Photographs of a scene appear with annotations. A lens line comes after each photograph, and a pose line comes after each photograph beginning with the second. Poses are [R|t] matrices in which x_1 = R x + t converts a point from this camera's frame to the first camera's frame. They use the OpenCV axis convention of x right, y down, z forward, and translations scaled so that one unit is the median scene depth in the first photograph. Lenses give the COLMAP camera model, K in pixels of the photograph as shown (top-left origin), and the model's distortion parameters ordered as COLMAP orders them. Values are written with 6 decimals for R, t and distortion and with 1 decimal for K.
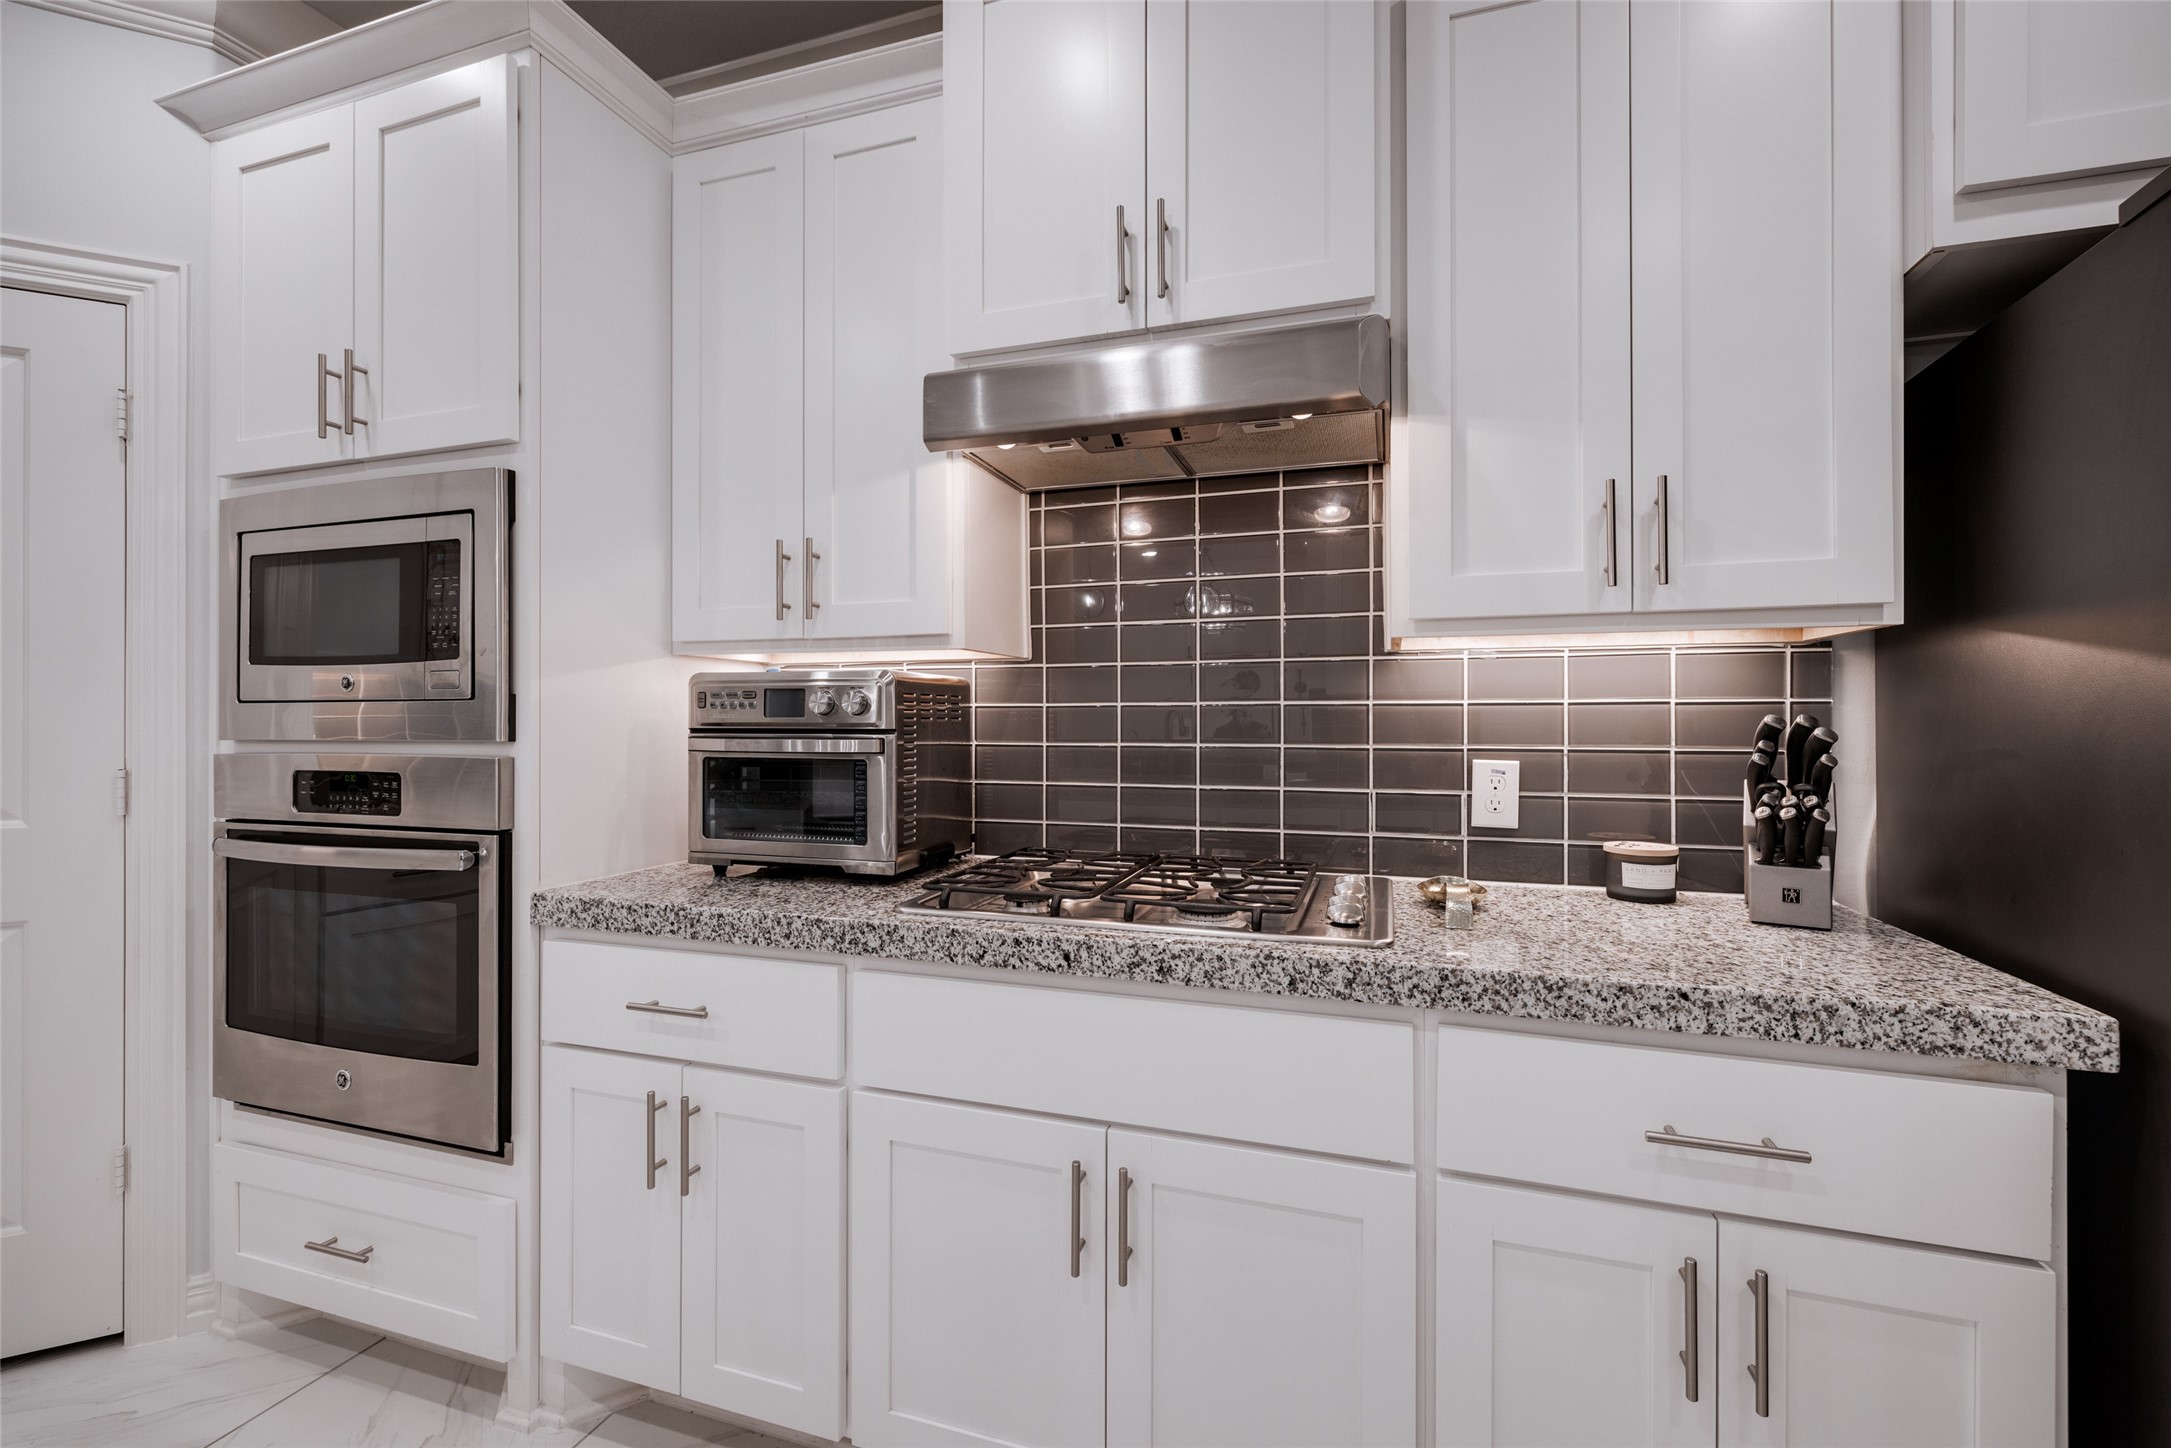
lens RADIAL K [[981.9, 0, 1072.2], [0, 981.9, 699.4], [0, 0, 1]] dist [0.000785, -0.002031]
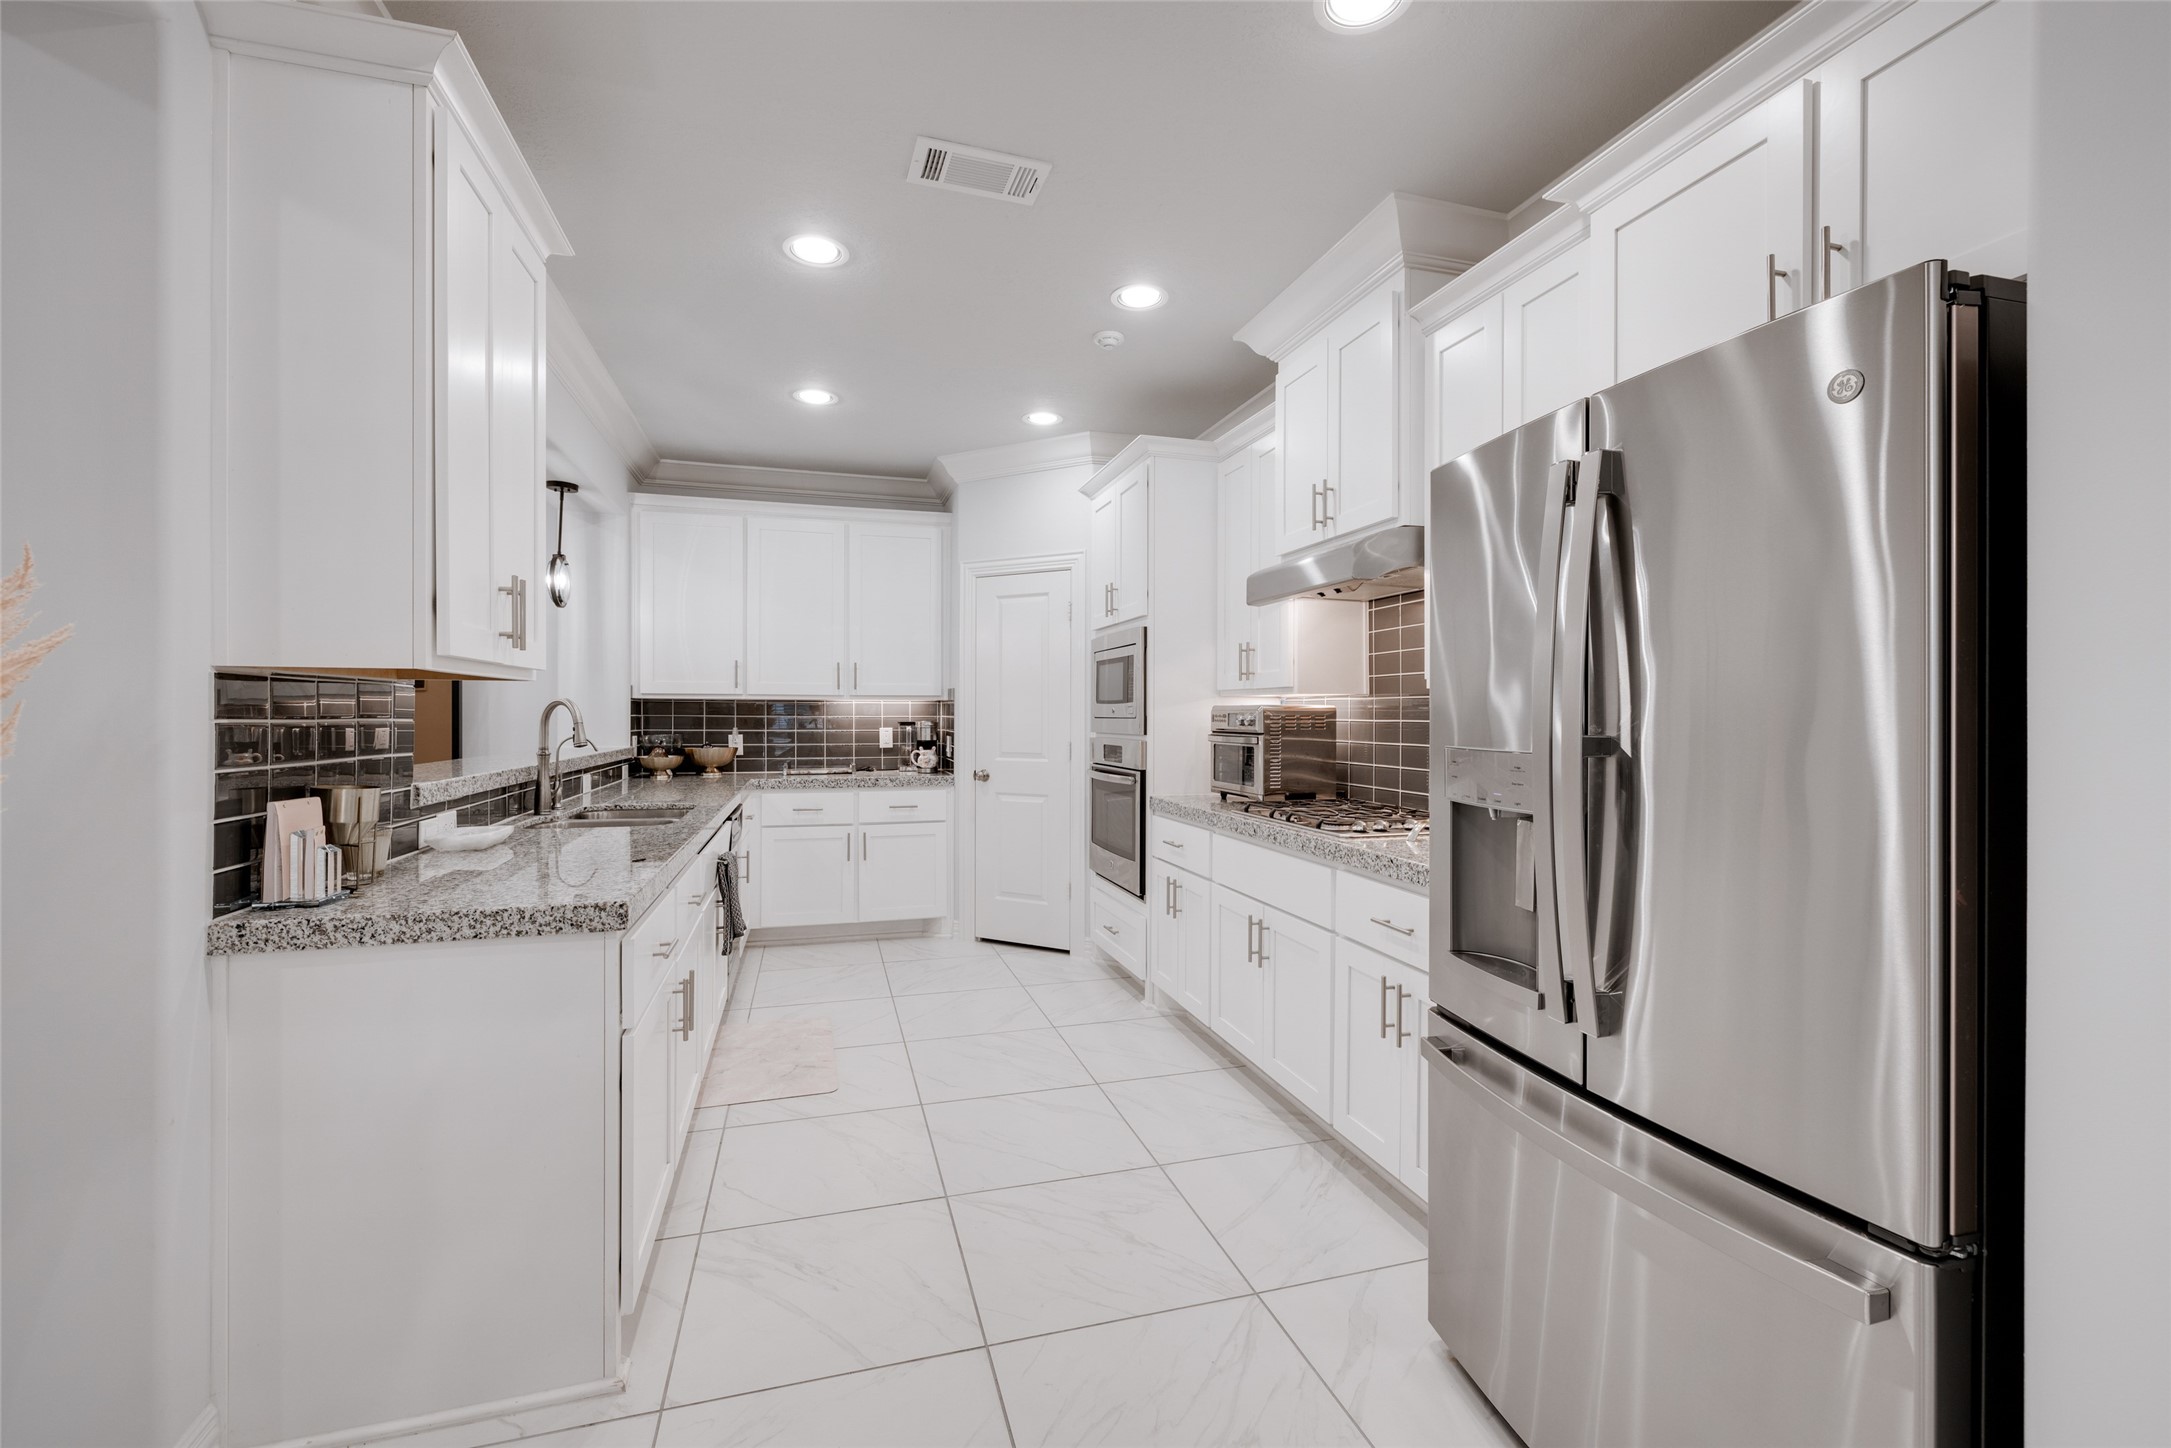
lens RADIAL K [[916.0, 0, 1093.7], [0, 916.0, 715.1], [0, 0, 1]] dist [-0.003621, 0.000103]
pose [[0.579647, -0.000252, -0.814868, 1.159574], [0.005948, 0.999975, 0.003922, -0.016142], [0.814846, -0.007120, 0.579633, -0.421494]]
